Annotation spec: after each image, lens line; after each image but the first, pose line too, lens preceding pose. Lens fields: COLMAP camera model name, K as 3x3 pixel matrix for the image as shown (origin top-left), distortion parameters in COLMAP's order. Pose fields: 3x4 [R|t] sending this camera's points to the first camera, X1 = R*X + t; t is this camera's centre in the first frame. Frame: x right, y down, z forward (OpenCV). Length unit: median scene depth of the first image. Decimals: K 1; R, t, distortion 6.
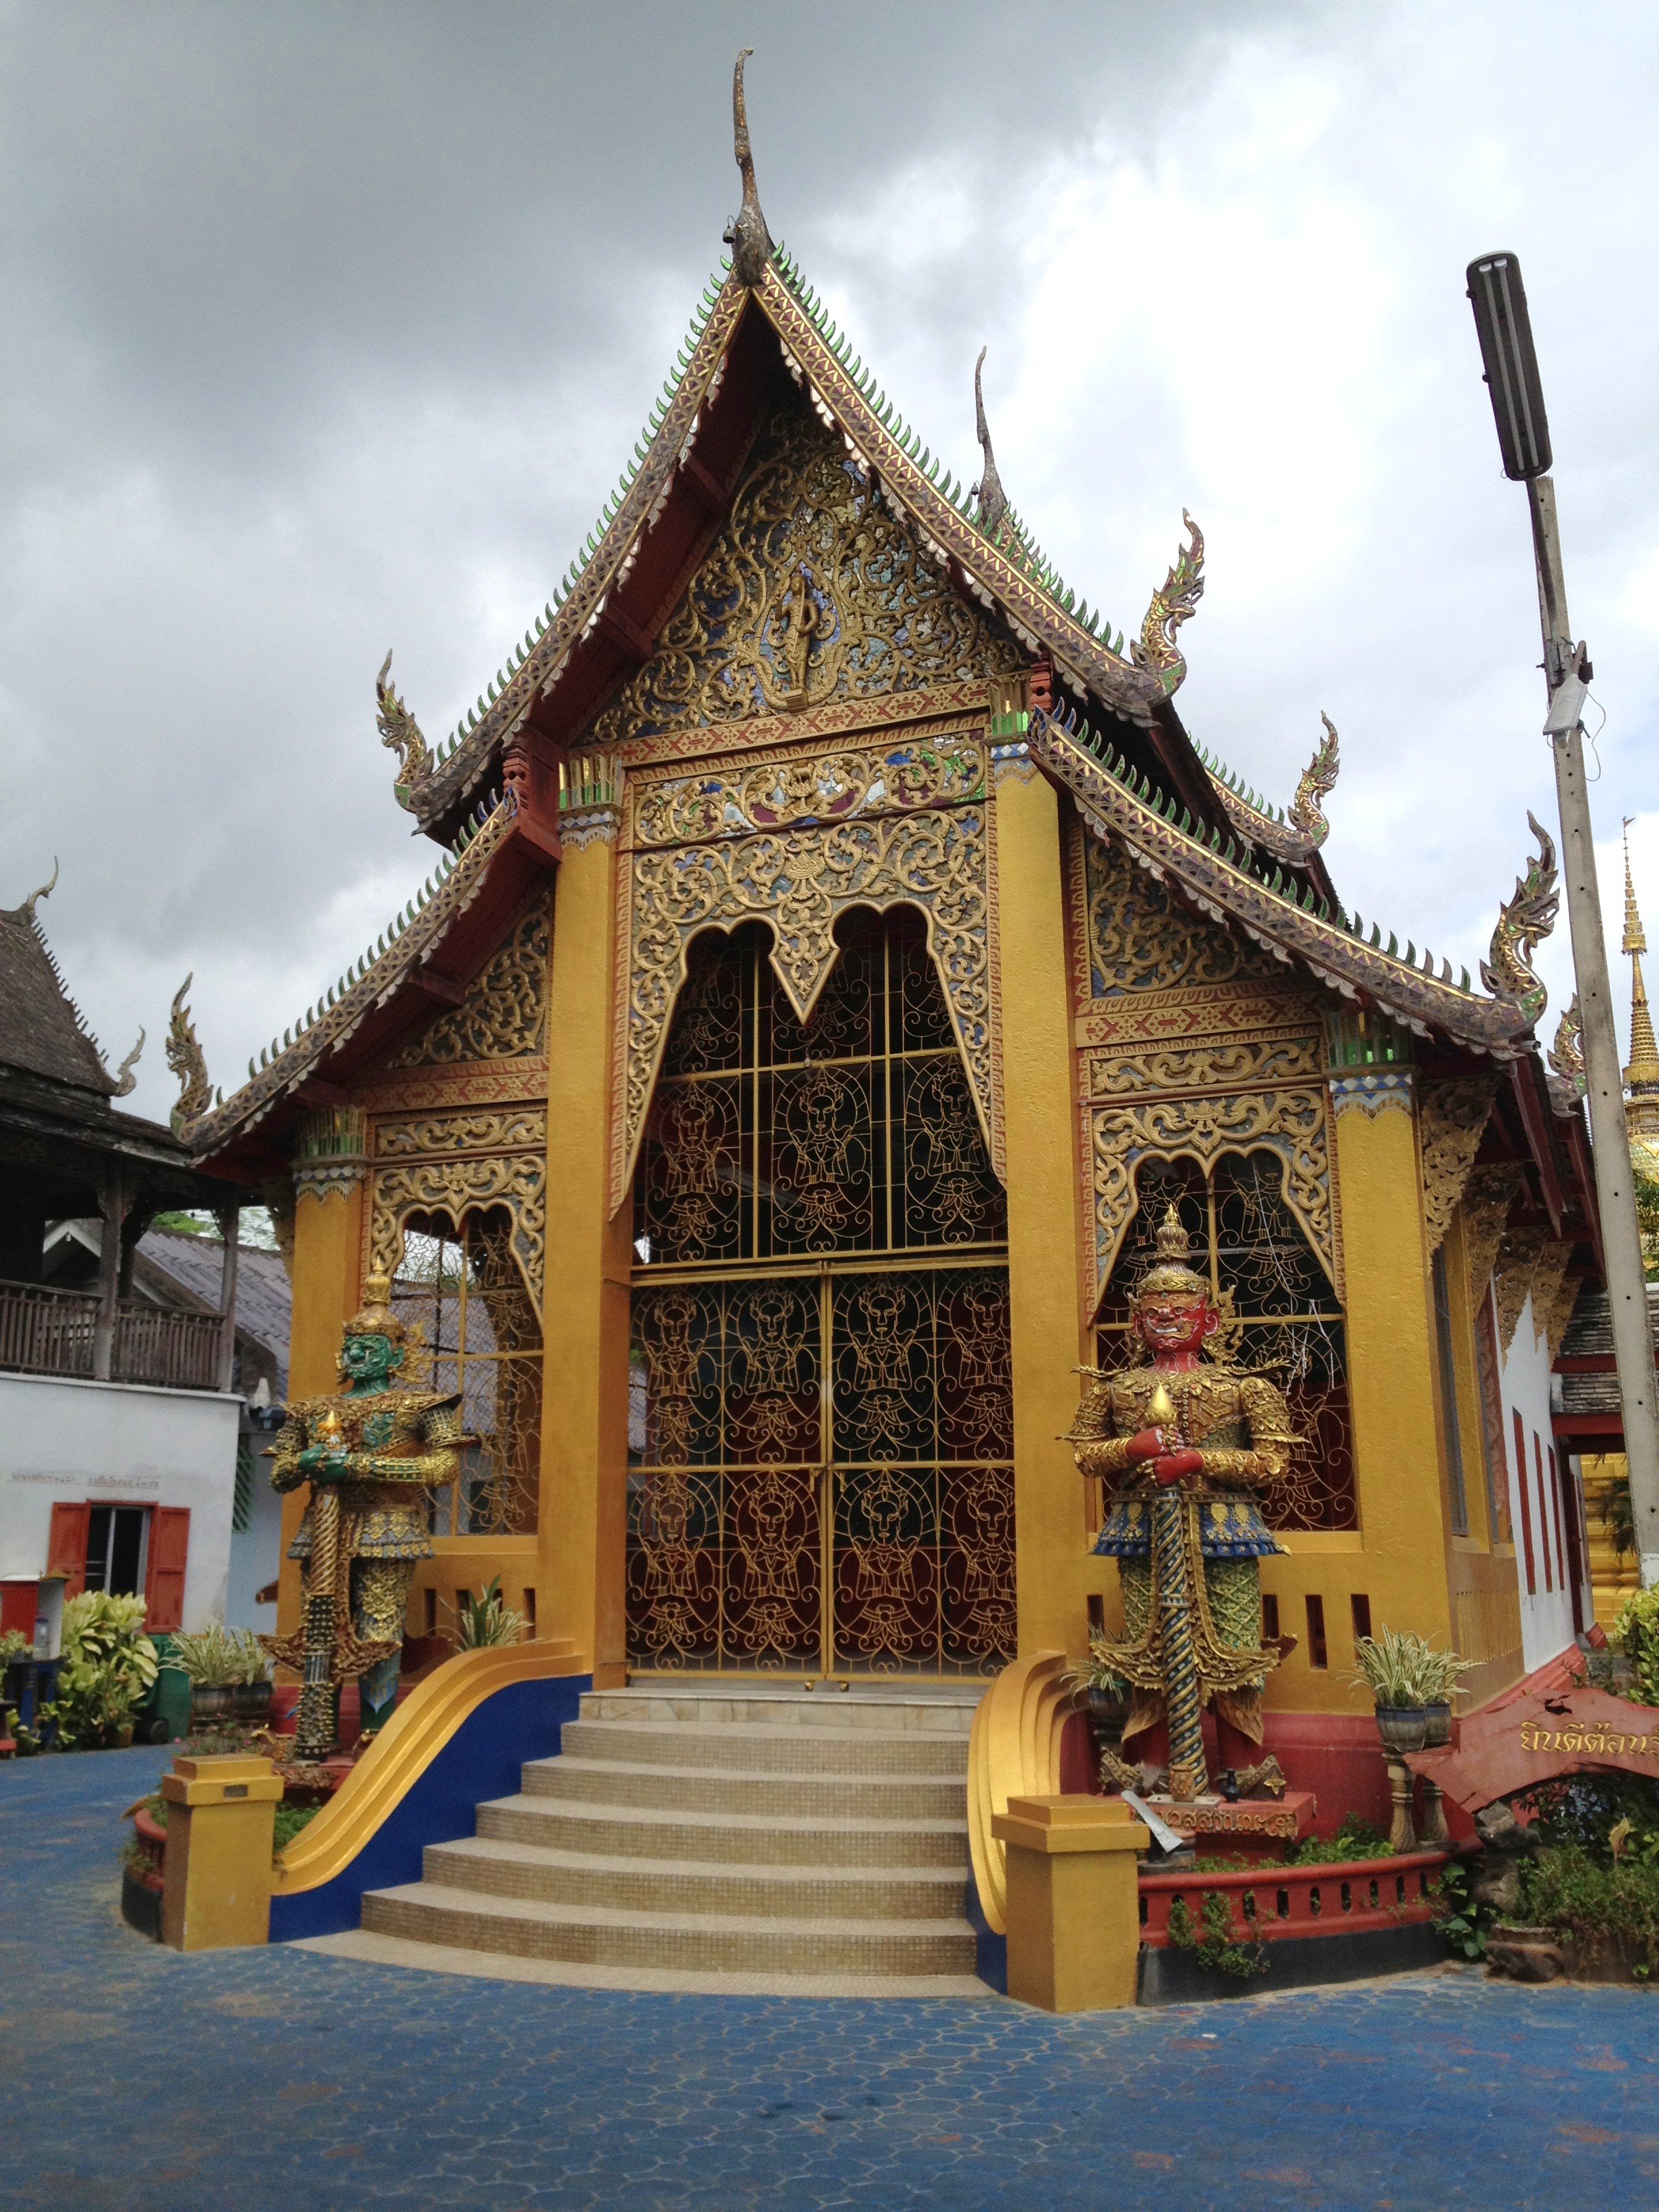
lens RADIAL K [[2182.7, 0, 830.7], [0, 2182.7, 1099.0], [0, 0, 1]] dist [0.133849, 0.000000]
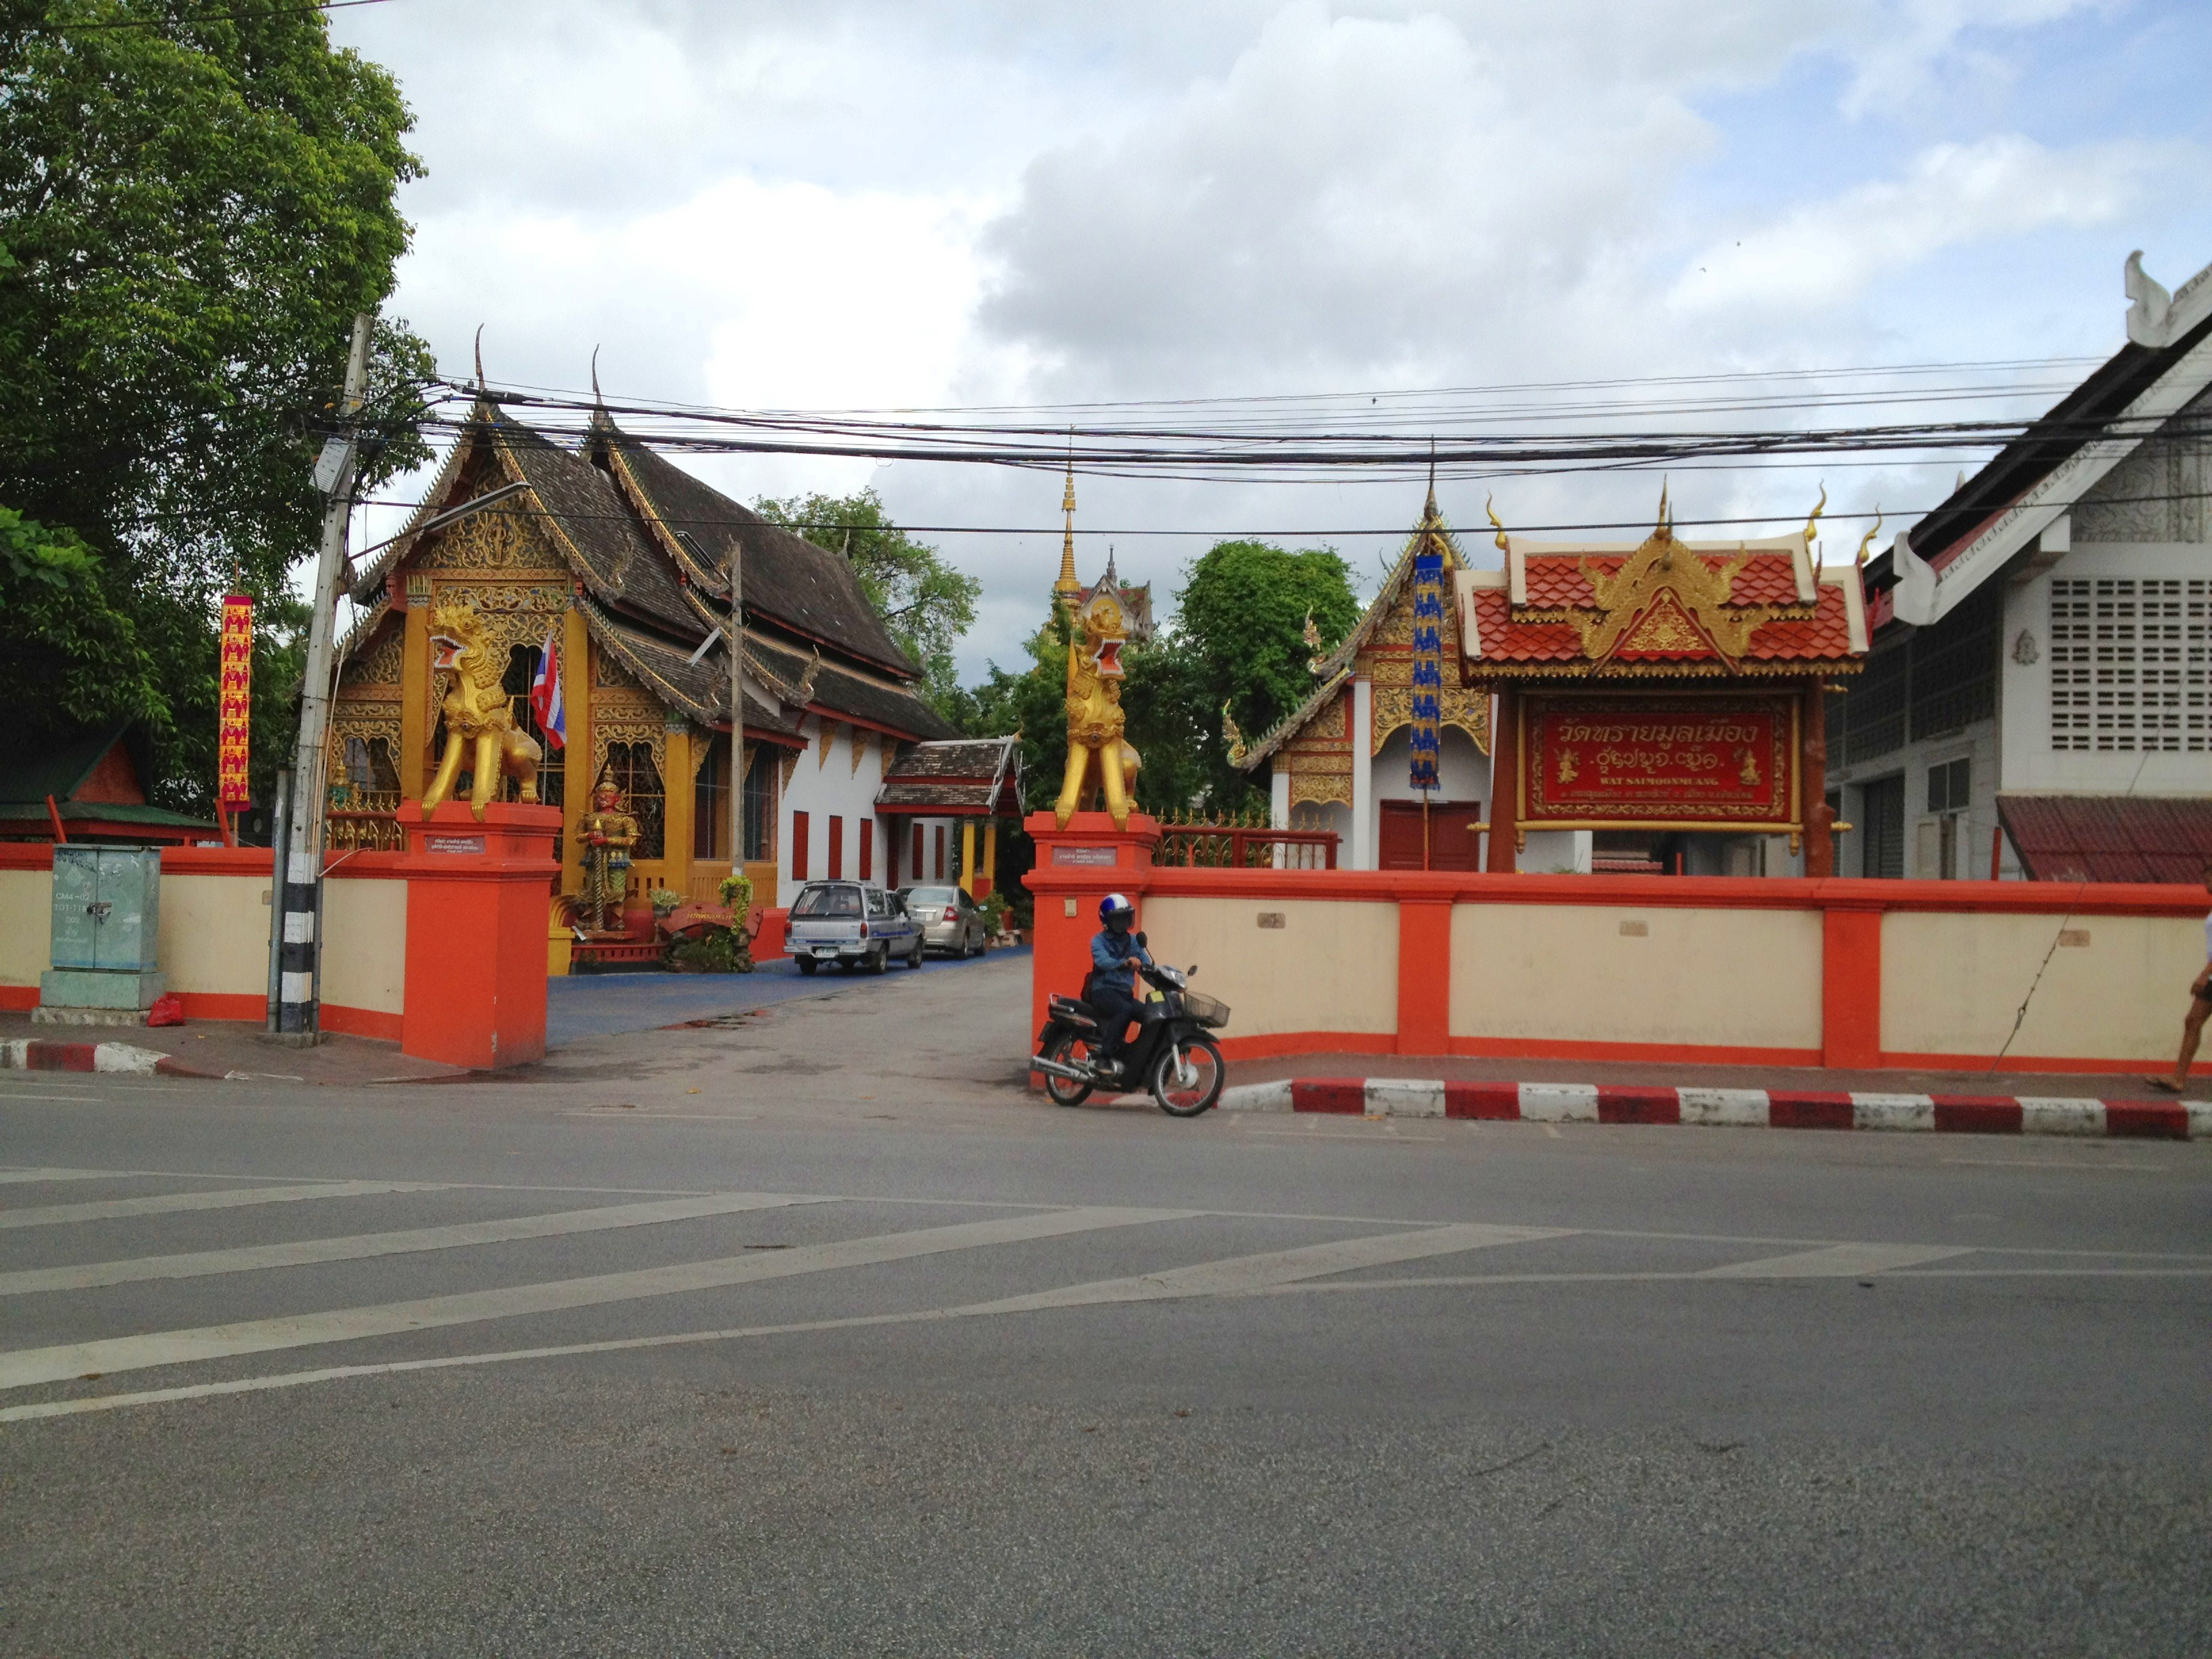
lens RADIAL K [[2182.7, 0, 1117.6], [0, 2182.7, 839.6], [0, 0, 1]] dist [0.133849, 0.000000]
pose [[0.974730, 0.030814, 0.221252, 0.159937], [-0.074151, 0.978914, 0.190338, -0.488910], [-0.210722, -0.201934, 0.956462, -2.186384]]
